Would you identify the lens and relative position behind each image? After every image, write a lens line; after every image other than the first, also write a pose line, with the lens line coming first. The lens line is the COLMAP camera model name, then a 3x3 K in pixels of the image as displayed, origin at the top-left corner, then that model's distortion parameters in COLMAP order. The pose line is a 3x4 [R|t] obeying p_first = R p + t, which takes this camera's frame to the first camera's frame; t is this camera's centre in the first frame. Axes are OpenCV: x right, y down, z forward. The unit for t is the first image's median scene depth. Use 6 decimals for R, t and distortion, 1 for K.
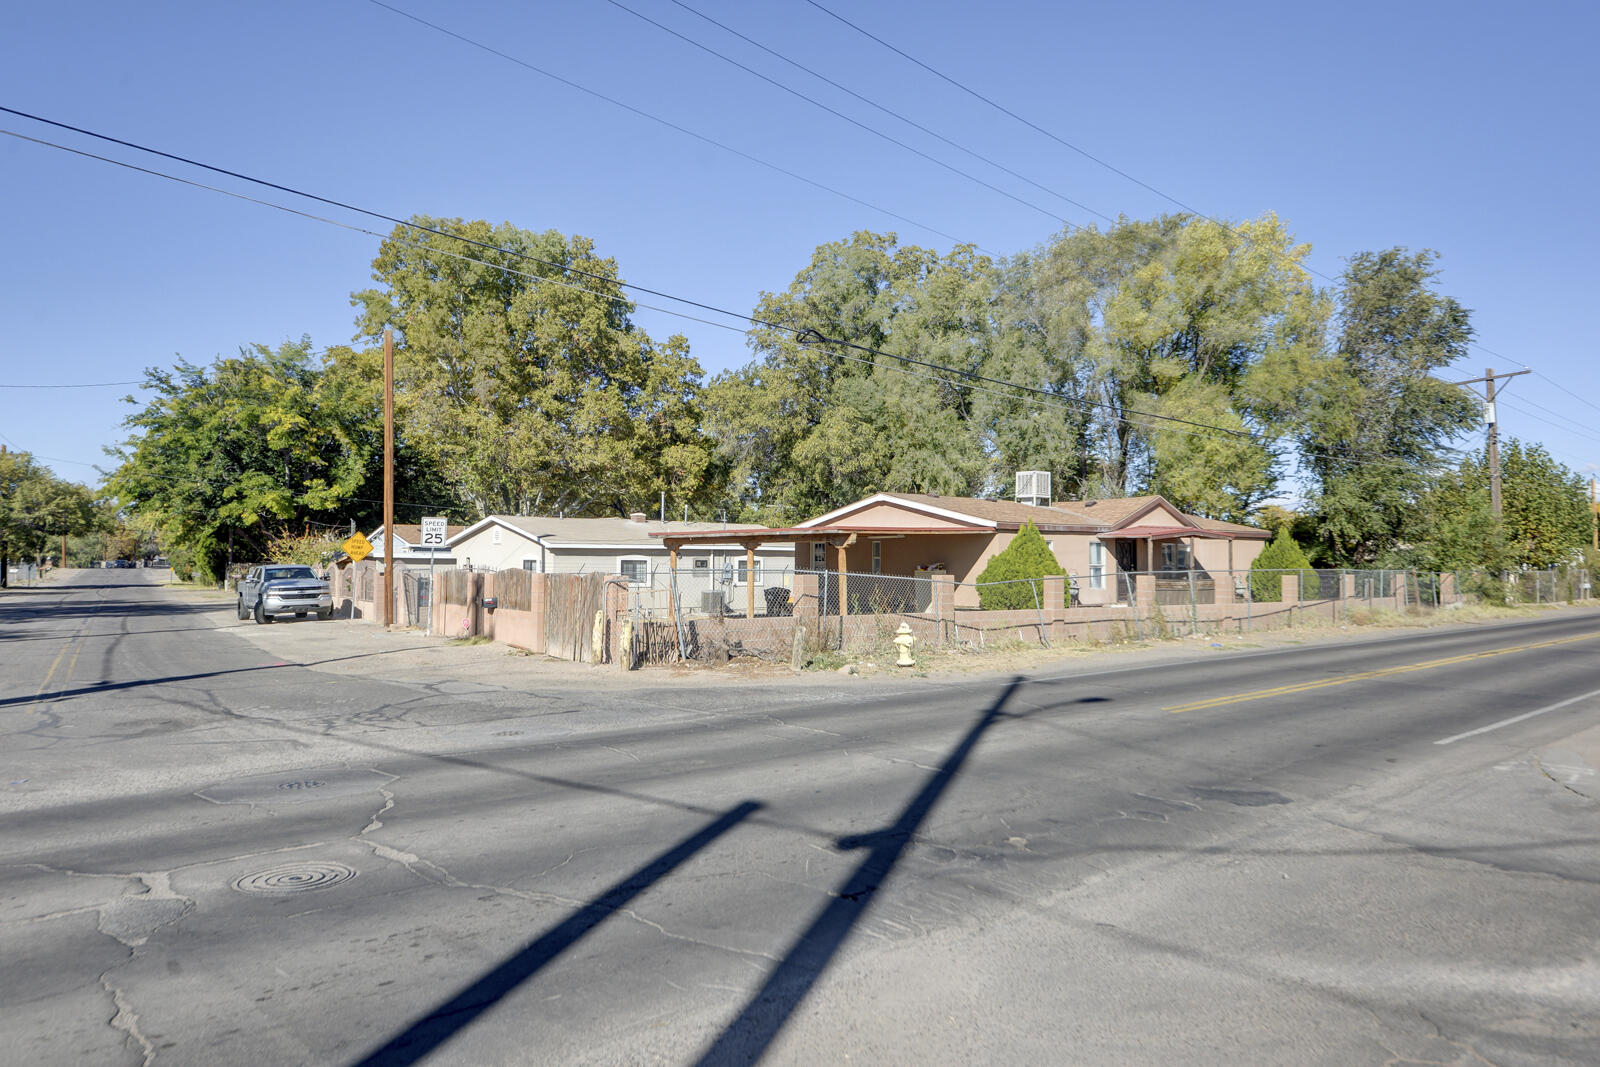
lens RADIAL K [[1095.0, 0, 800.0], [0, 1095.0, 533.5], [0, 0, 1]] dist [0.043575, -0.005526]
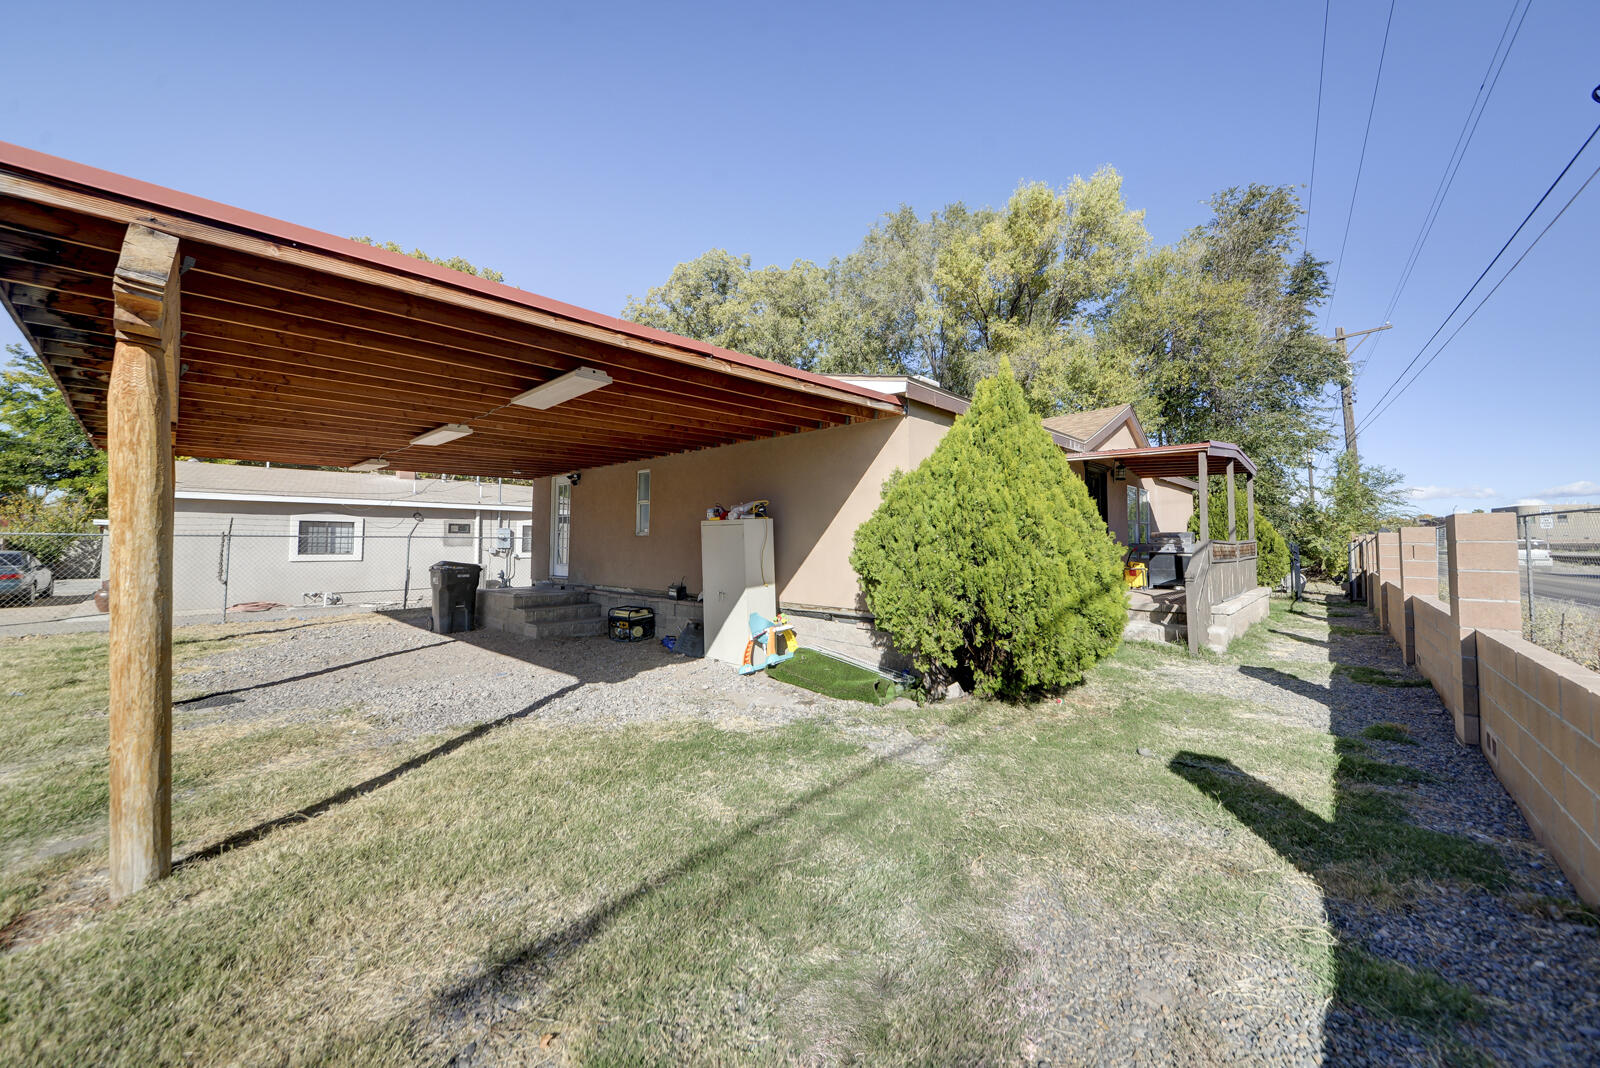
lens RADIAL K [[595.8, 0, 797.6], [0, 595.8, 517.5], [0, 0, 1]] dist [0.030314, -0.025051]
pose [[0.990053, 0.003361, 0.140657, 0.050935], [-0.001070, 0.999865, -0.016367, 0.016808], [-0.140693, 0.016054, 0.989923, 0.355467]]
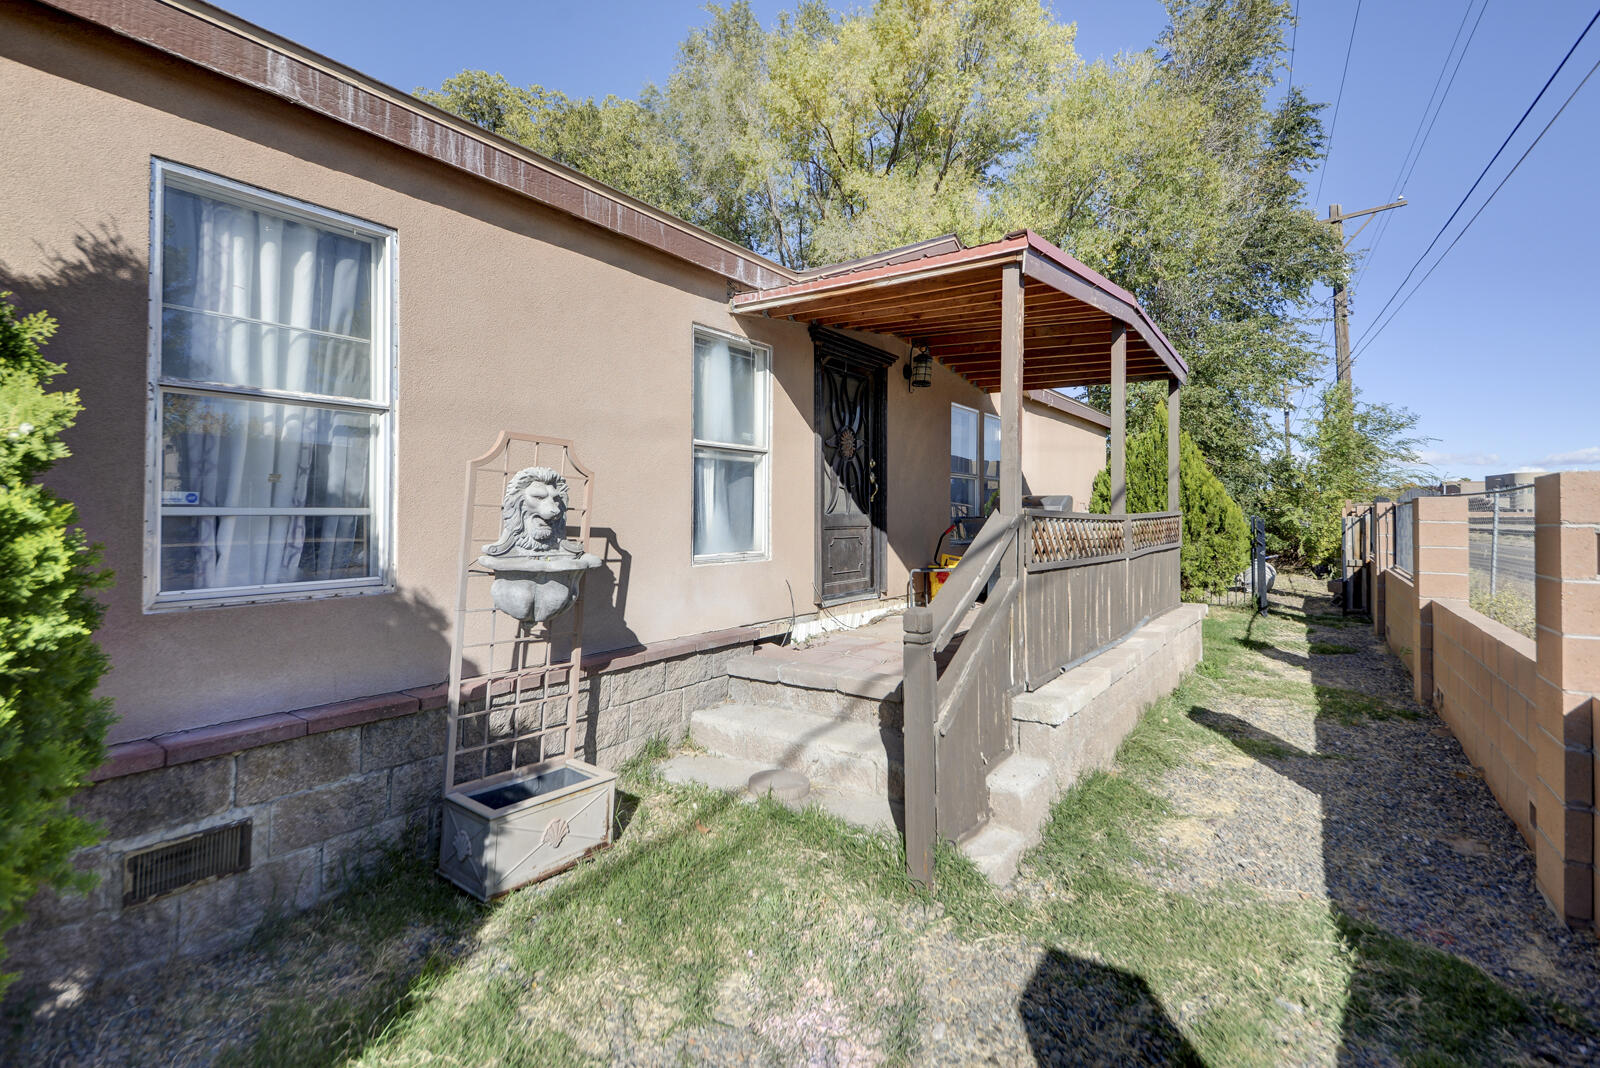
lens RADIAL K [[750.8, 0, 791.7], [0, 750.8, 499.6], [0, 0, 1]] dist [0.022752, -0.000285]
pose [[0.963767, 0.007436, 0.266640, 0.117277], [-0.010394, 0.999899, 0.009682, 0.018126], [-0.266542, -0.012103, 0.963747, 0.413624]]
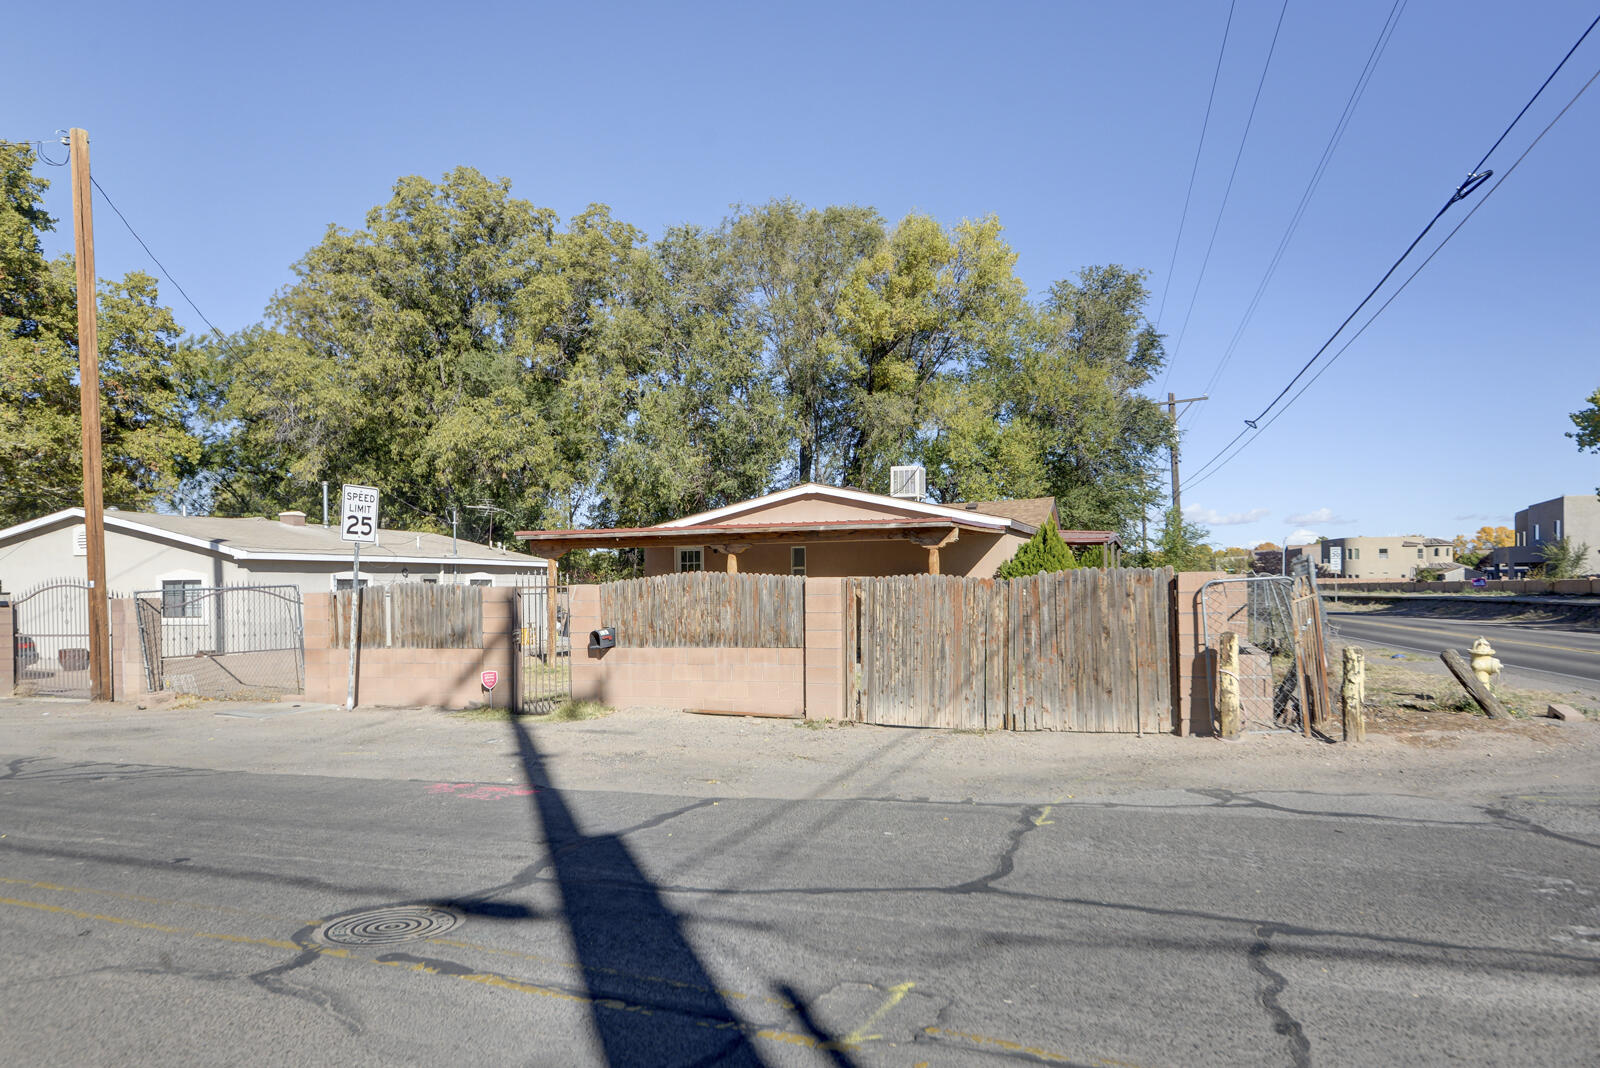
lens RADIAL K [[1127.6, 0, 799.4], [0, 1127.6, 591.1], [0, 0, 1]] dist [0.045840, -0.002287]
pose [[0.848390, -0.015958, 0.529131, -0.172446], [0.002832, 0.999668, 0.025608, 0.008863], [-0.529364, -0.020227, 0.848154, 0.165065]]
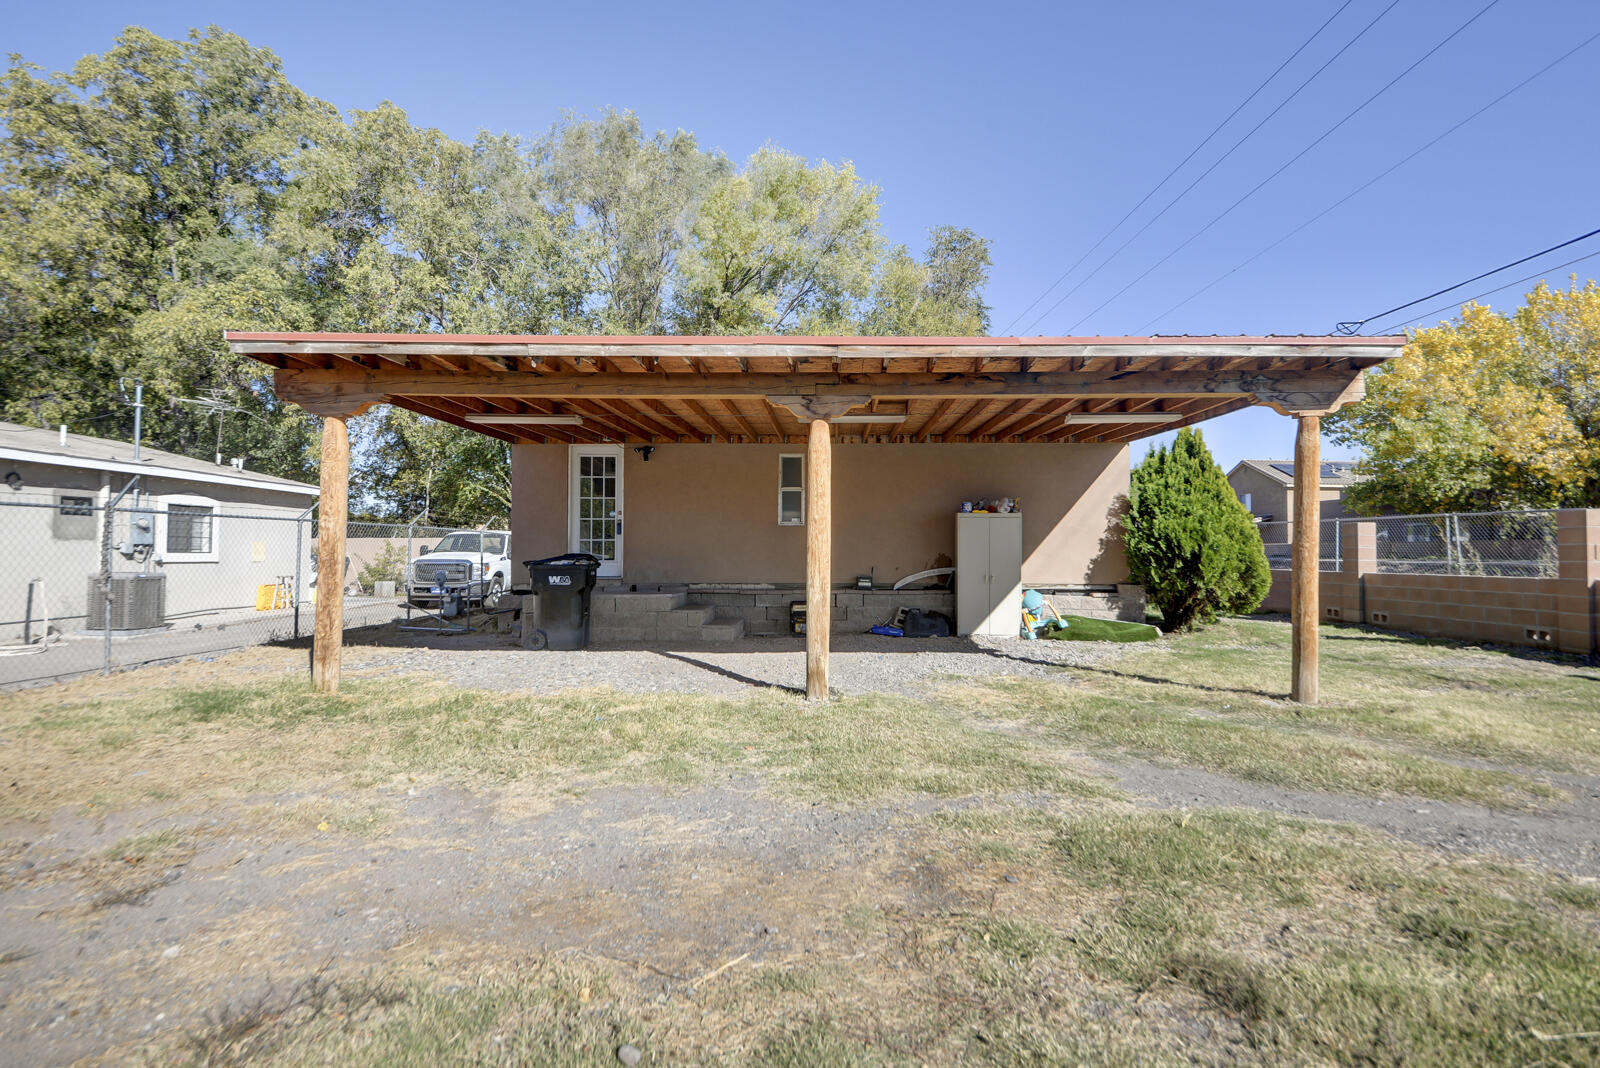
lens RADIAL K [[821.2, 0, 830.4], [0, 821.2, 543.2], [0, 0, 1]] dist [-0.003438, -0.001027]
pose [[0.621913, 0.003861, 0.783077, -0.095590], [-0.020400, 0.999728, 0.011273, 0.020324], [-0.782821, -0.022985, 0.621823, 0.383345]]
